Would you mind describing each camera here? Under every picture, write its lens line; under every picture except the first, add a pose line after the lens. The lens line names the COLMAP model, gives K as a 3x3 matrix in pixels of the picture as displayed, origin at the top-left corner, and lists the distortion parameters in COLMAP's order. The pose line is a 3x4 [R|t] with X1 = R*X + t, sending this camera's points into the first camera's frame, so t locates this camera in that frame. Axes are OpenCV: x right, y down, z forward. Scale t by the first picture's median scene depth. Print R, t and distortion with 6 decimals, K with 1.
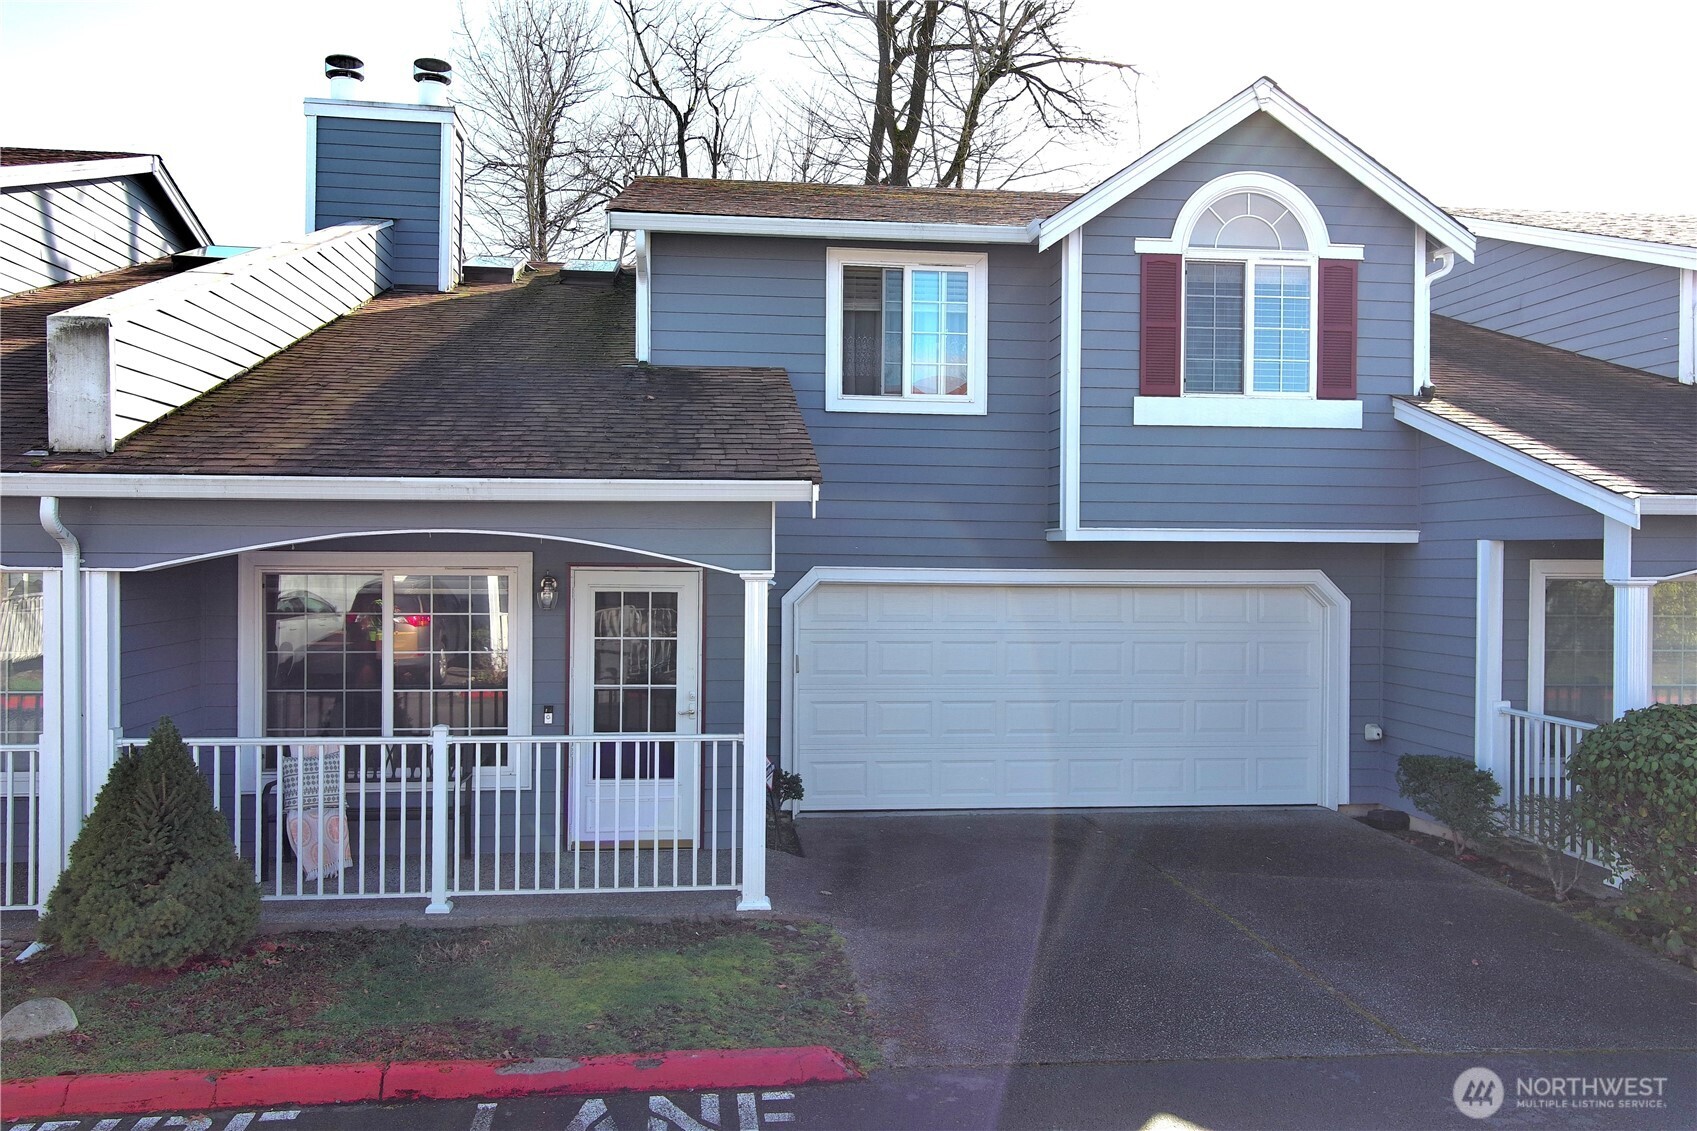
lens RADIAL K [[1313.2, 0, 842.7], [0, 1313.2, 565.2], [0, 0, 1]] dist [0.016601, -0.014019]
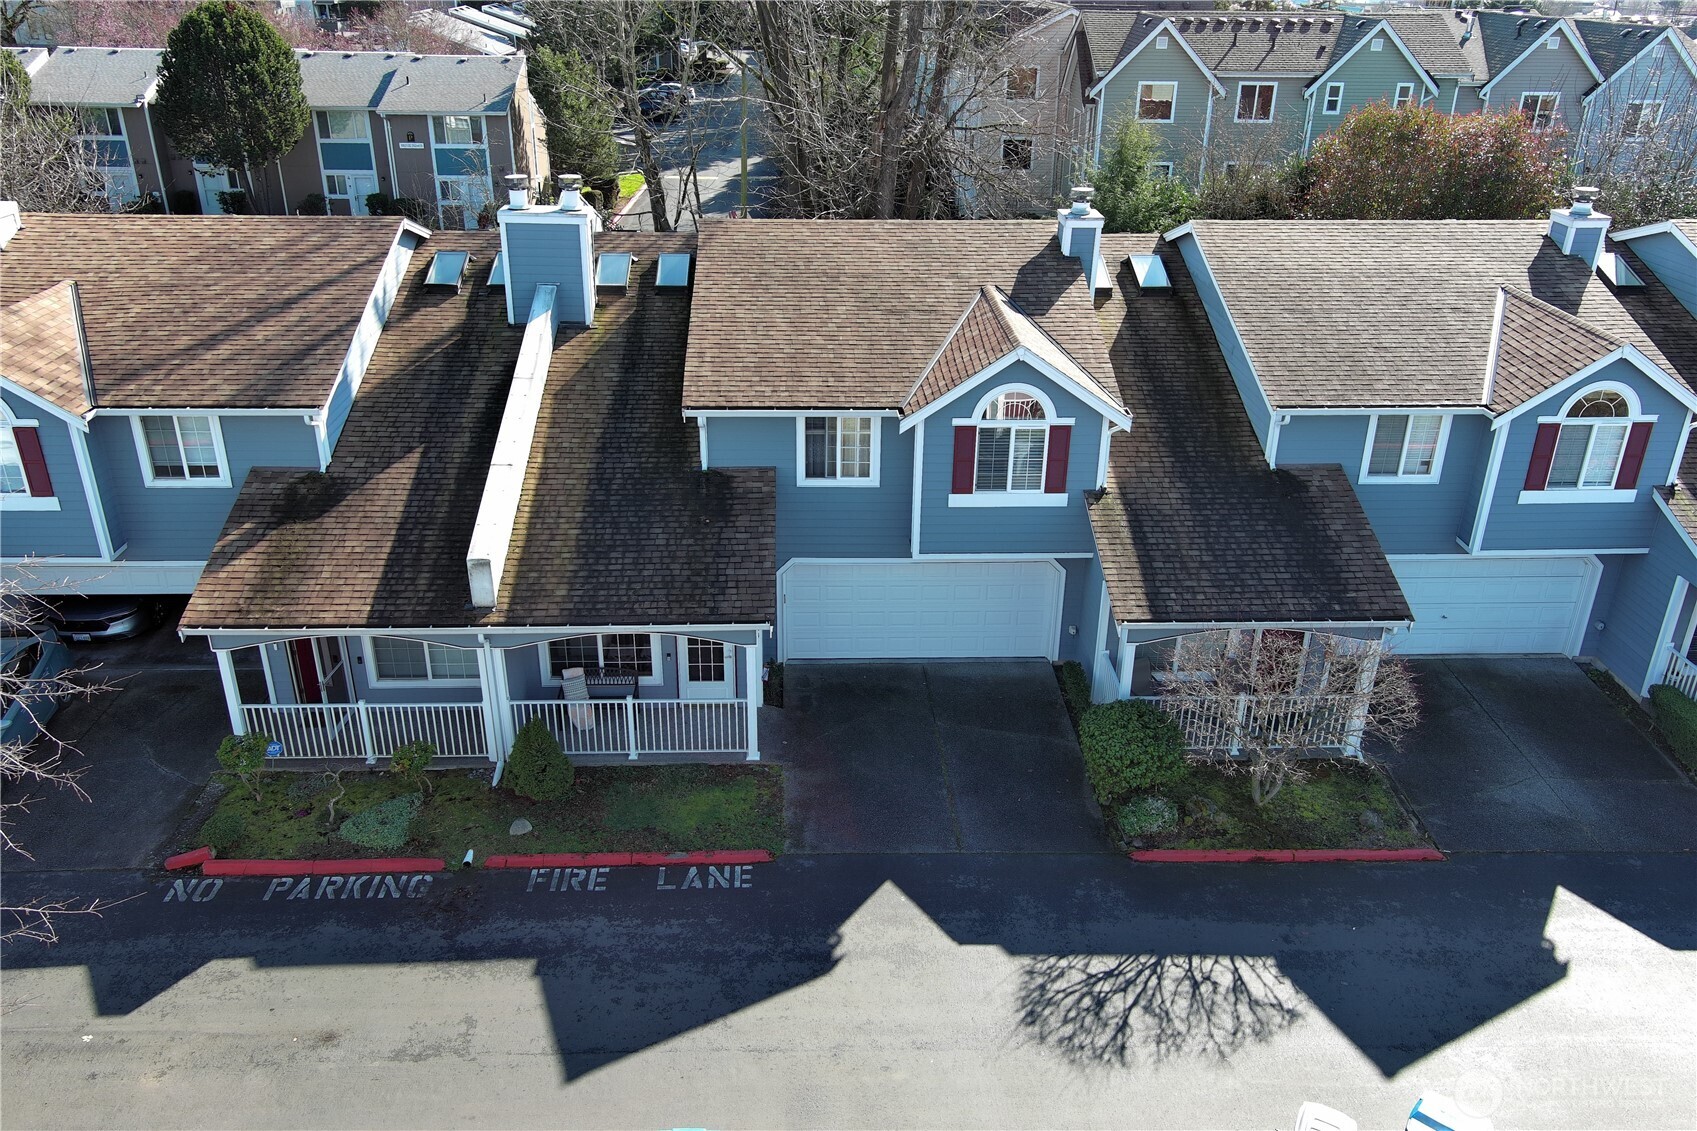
lens RADIAL K [[1313.2, 0, 842.7], [0, 1313.2, 565.2], [0, 0, 1]] dist [0.016601, -0.014019]
pose [[0.997156, 0.036044, -0.066182, 0.196360], [-0.004712, 0.906306, 0.422597, -0.869720], [0.075213, -0.421083, 0.903898, -0.856119]]
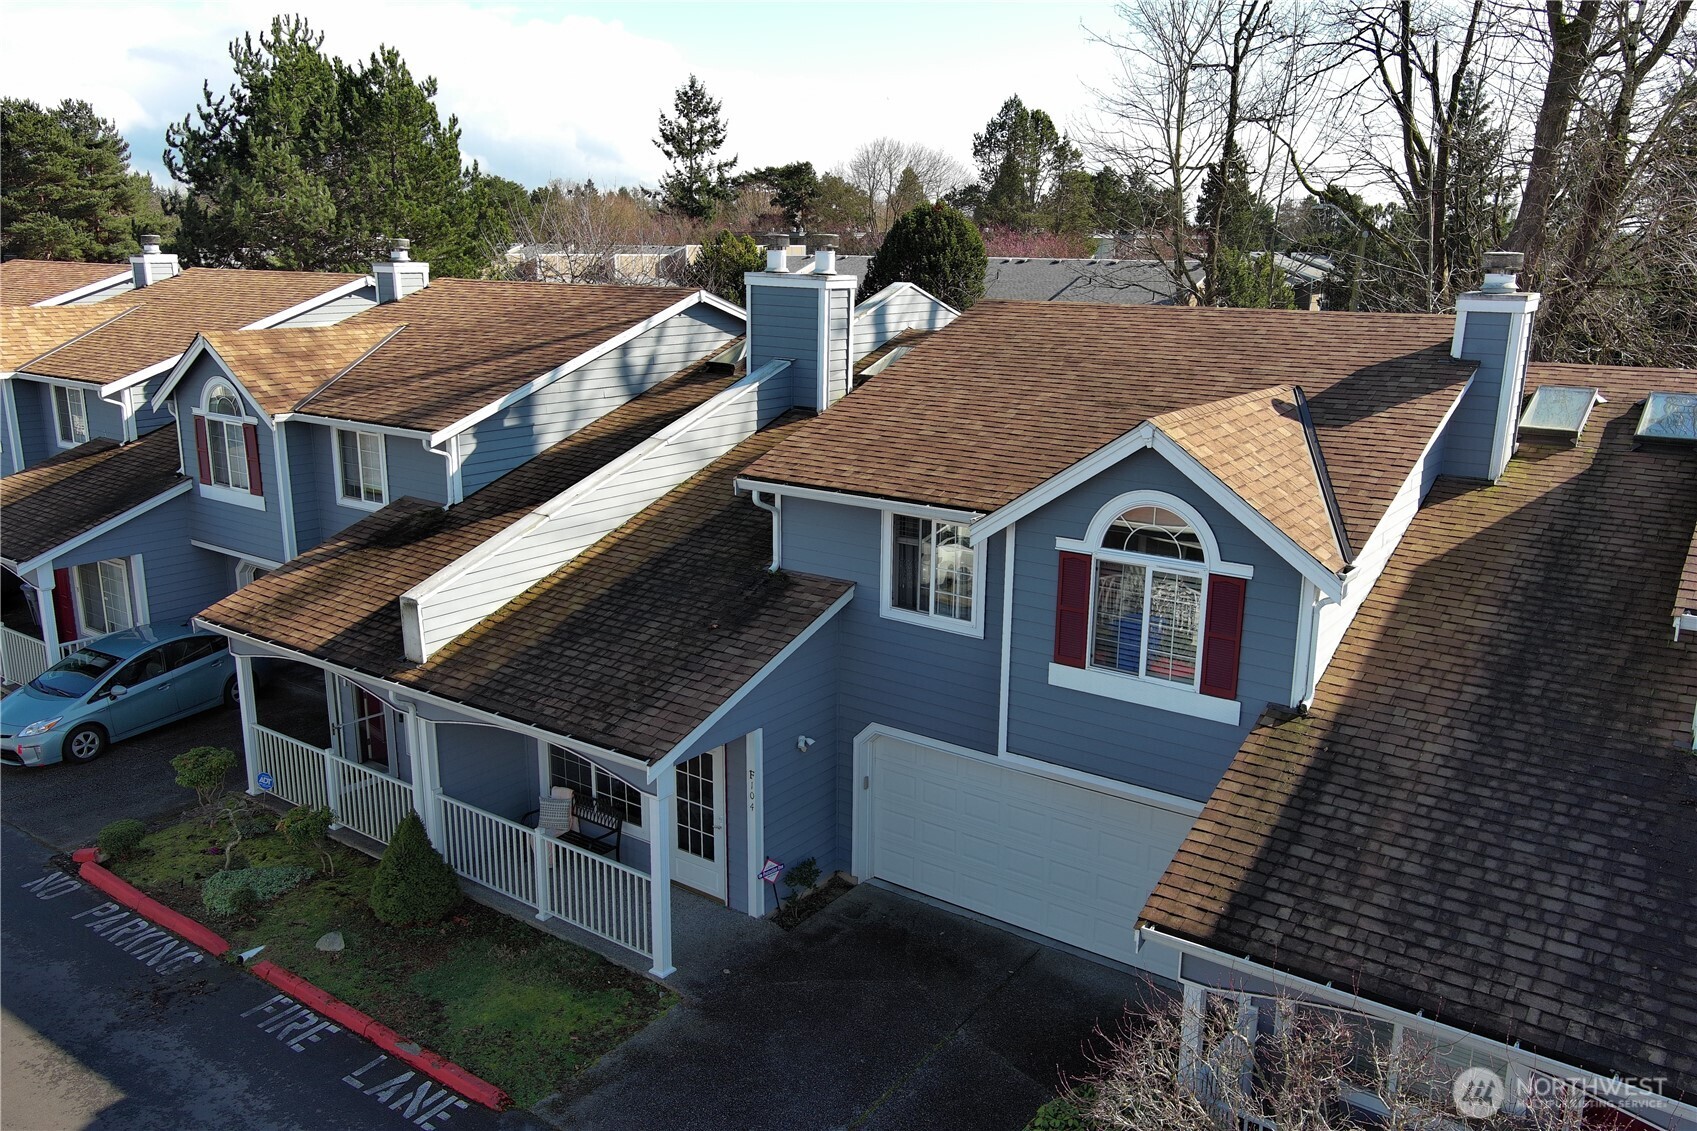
lens RADIAL K [[1313.2, 0, 842.7], [0, 1313.2, 565.2], [0, 0, 1]] dist [0.016601, -0.014019]
pose [[0.738425, 0.160692, -0.654909, 0.868860], [-0.007835, 0.973171, 0.229948, -0.497900], [0.674290, -0.164668, 0.719873, -0.002555]]
